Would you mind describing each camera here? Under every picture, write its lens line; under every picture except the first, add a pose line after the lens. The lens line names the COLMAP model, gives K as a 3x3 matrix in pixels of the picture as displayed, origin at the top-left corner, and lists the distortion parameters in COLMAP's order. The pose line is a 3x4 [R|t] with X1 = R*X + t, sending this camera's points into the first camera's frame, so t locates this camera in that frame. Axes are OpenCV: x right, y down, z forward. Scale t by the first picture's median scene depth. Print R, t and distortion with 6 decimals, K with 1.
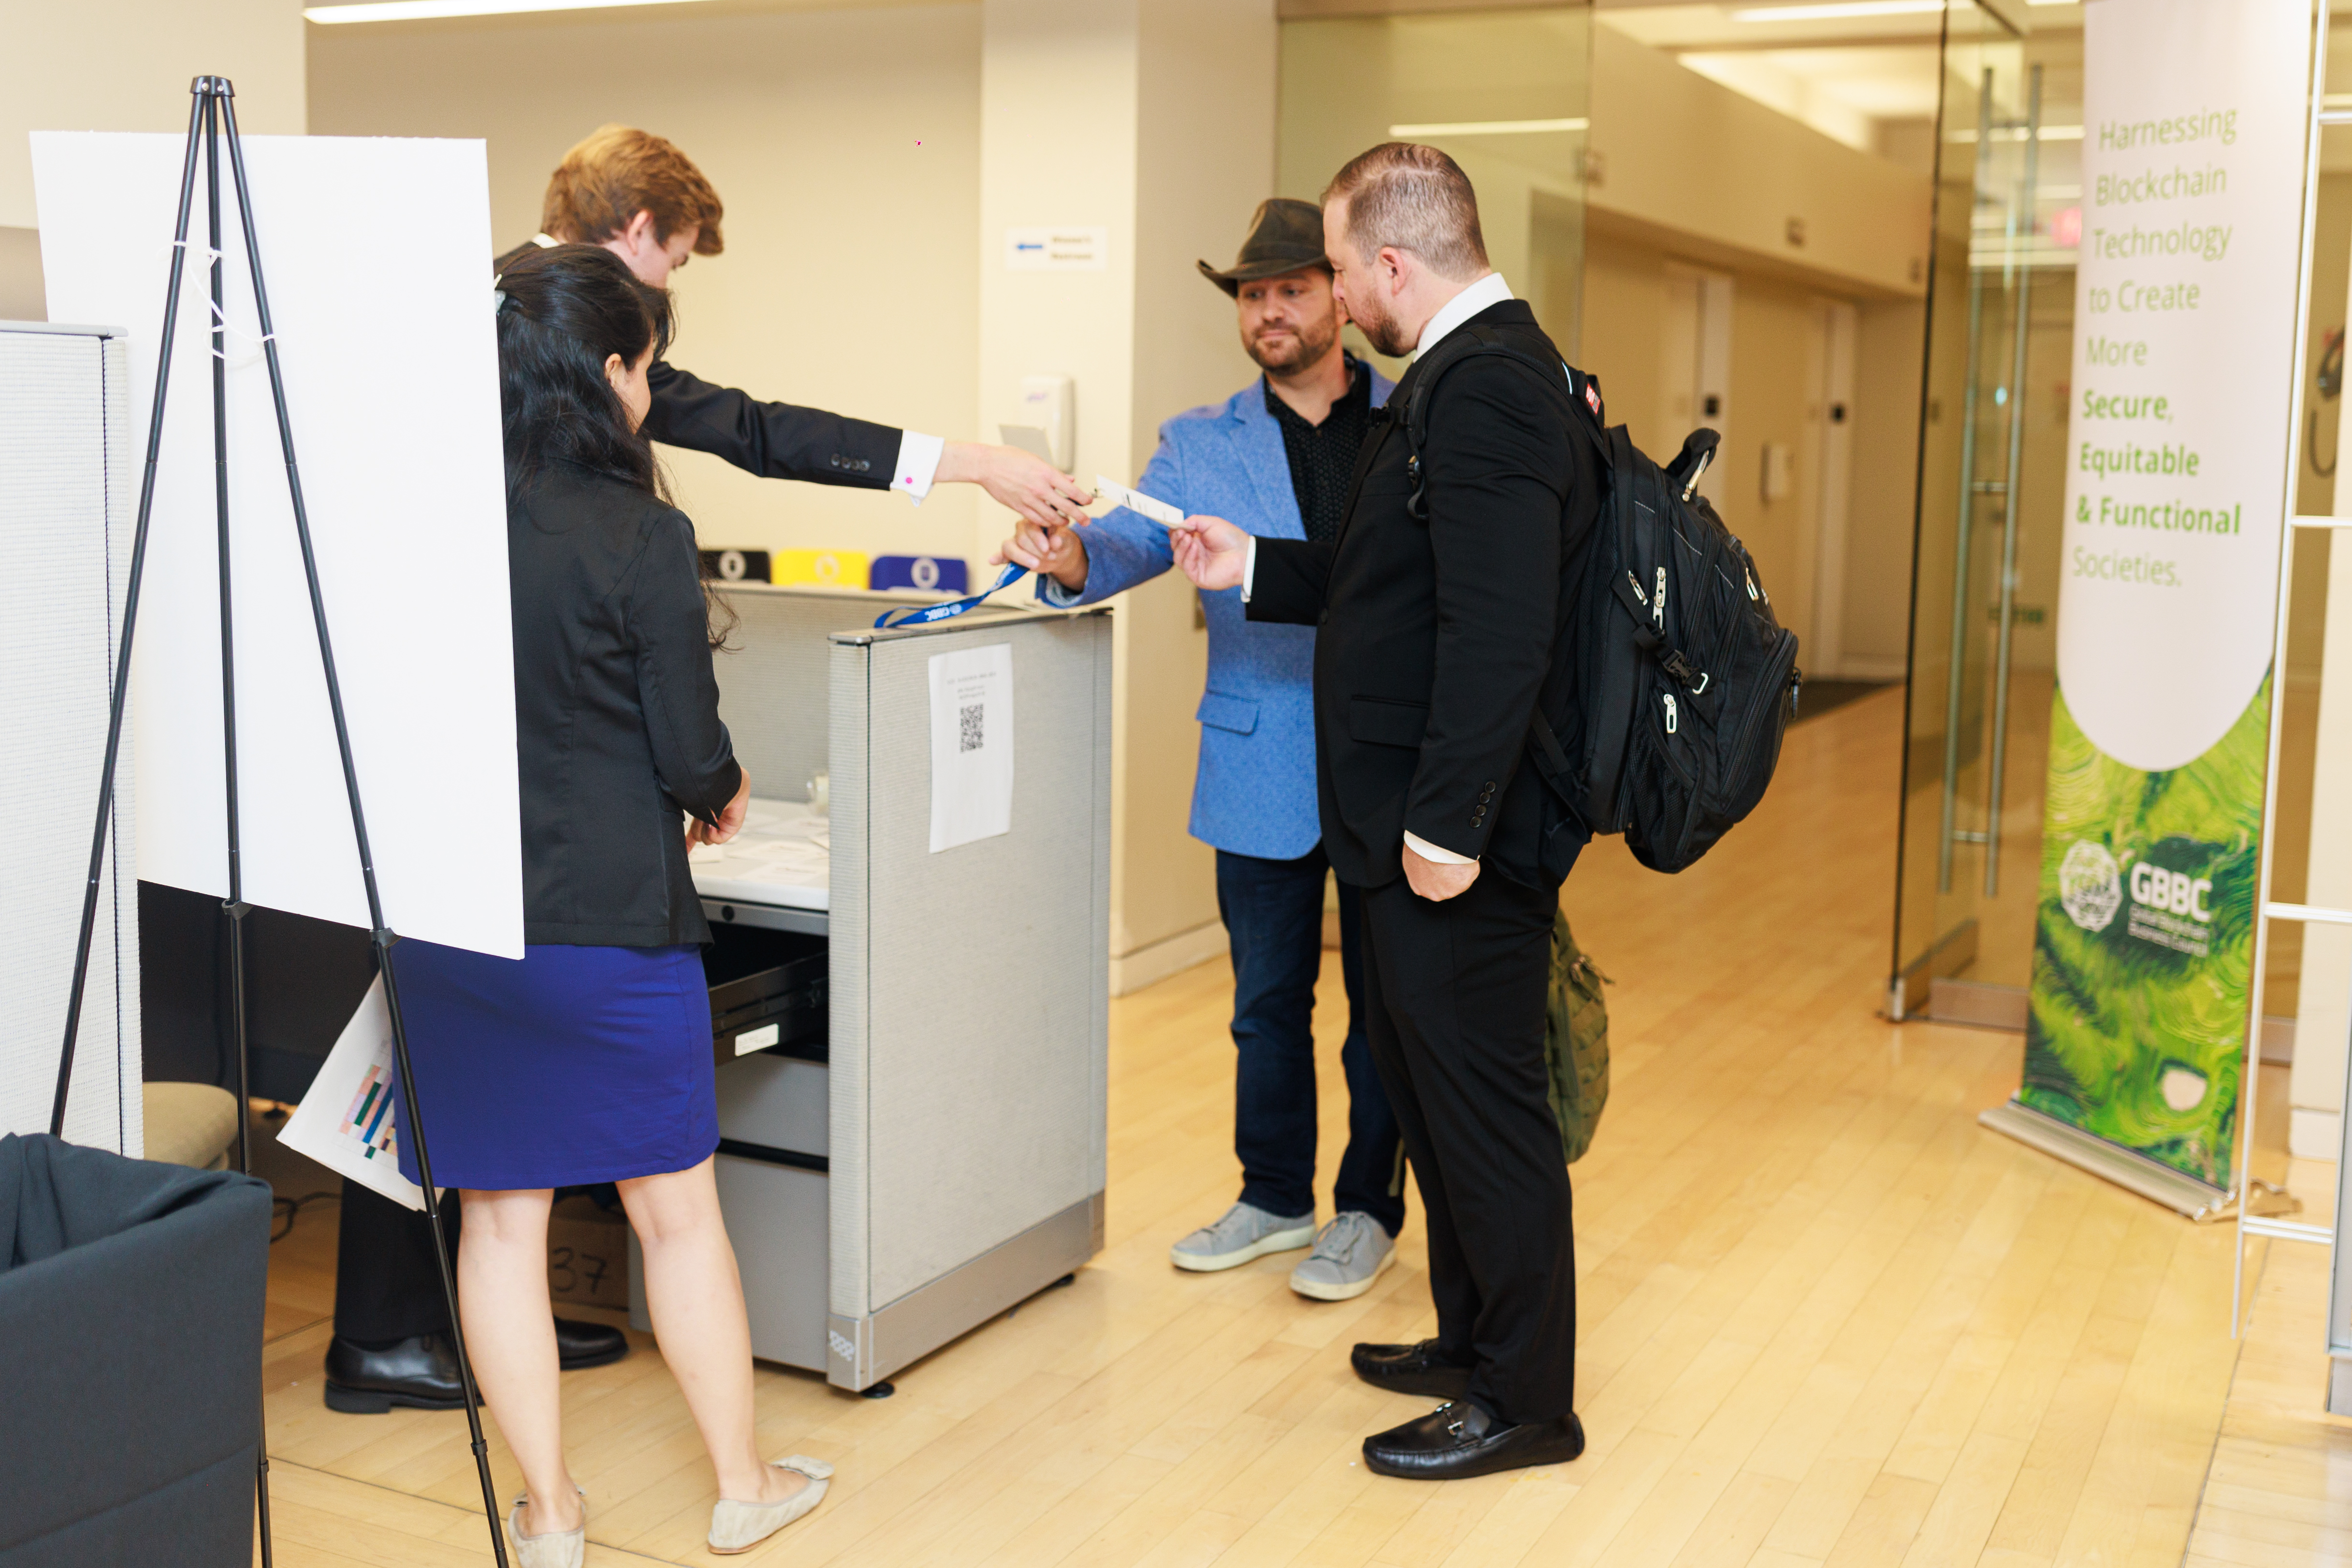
lens RADIAL K [[2312.3, 0, 1176.0], [0, 2312.3, 784.0], [0, 0, 1]] dist [0.006795, -0.023920]
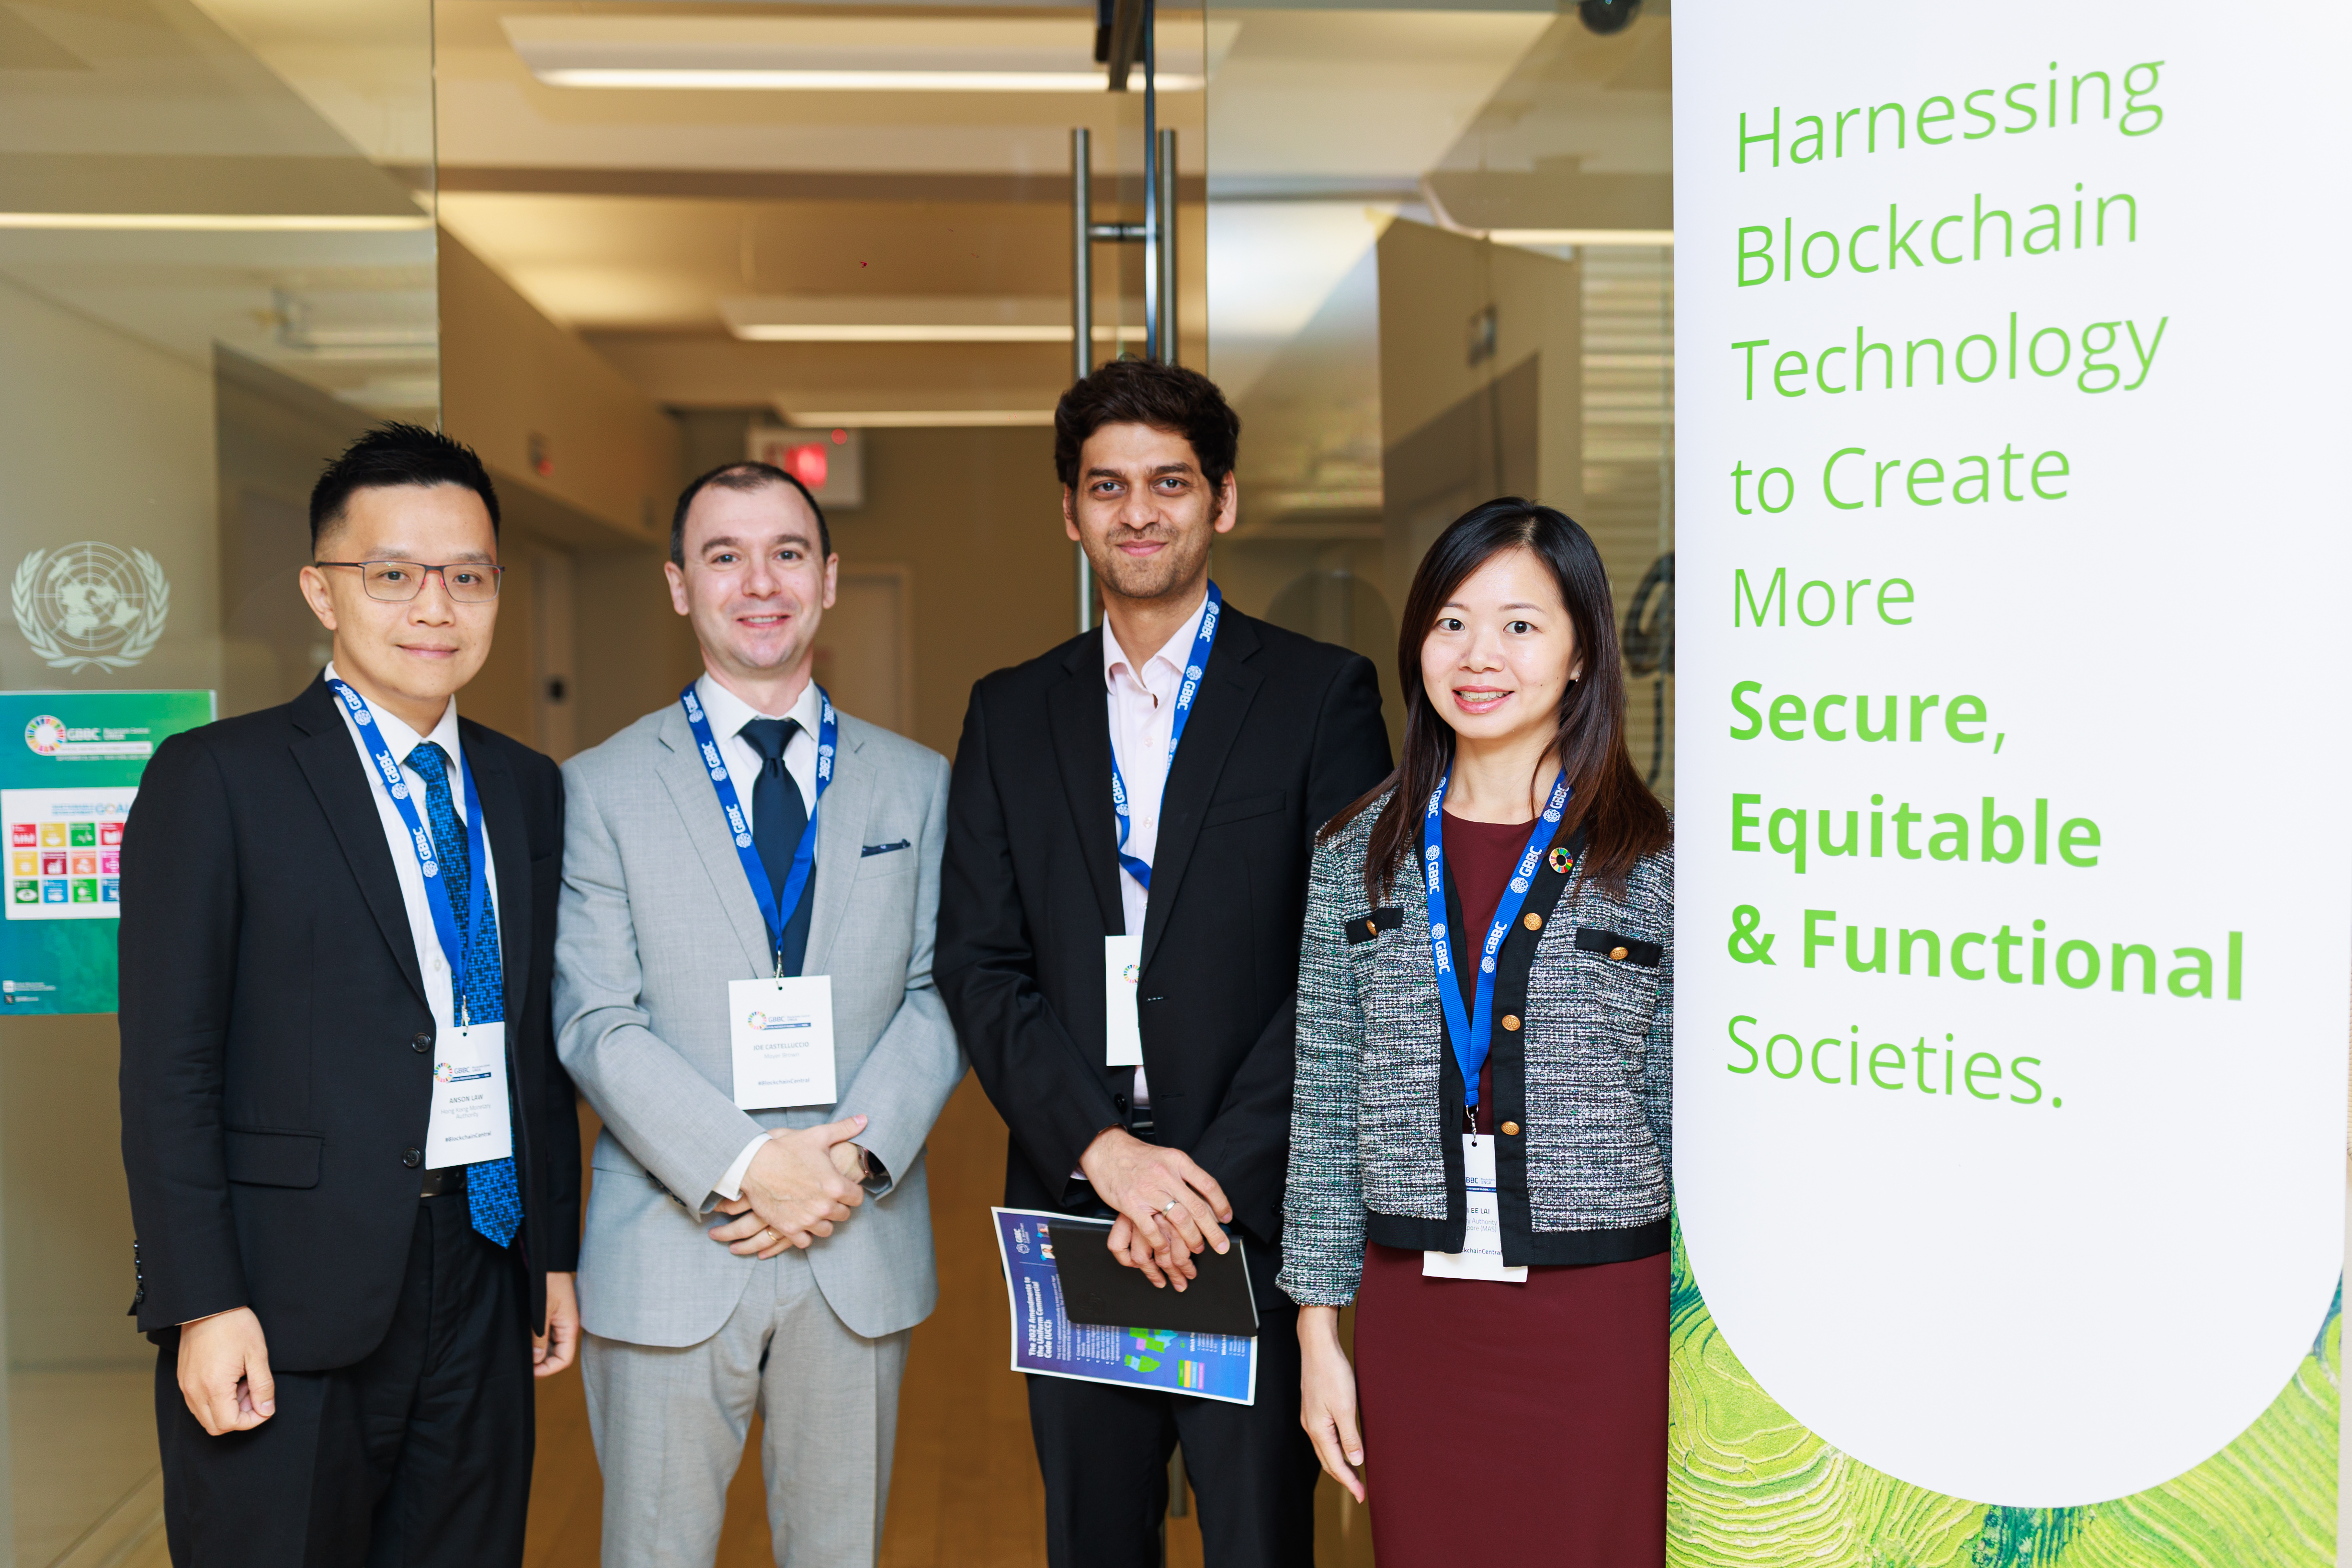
lens RADIAL K [[2312.3, 0, 1176.0], [0, 2312.3, 784.0], [0, 0, 1]] dist [0.006795, -0.023920]
pose [[0.823954, -0.049567, 0.564485, 0.039925], [0.112110, 0.990735, -0.076646, -0.130810], [-0.555456, 0.126437, 0.821877, 0.705577]]
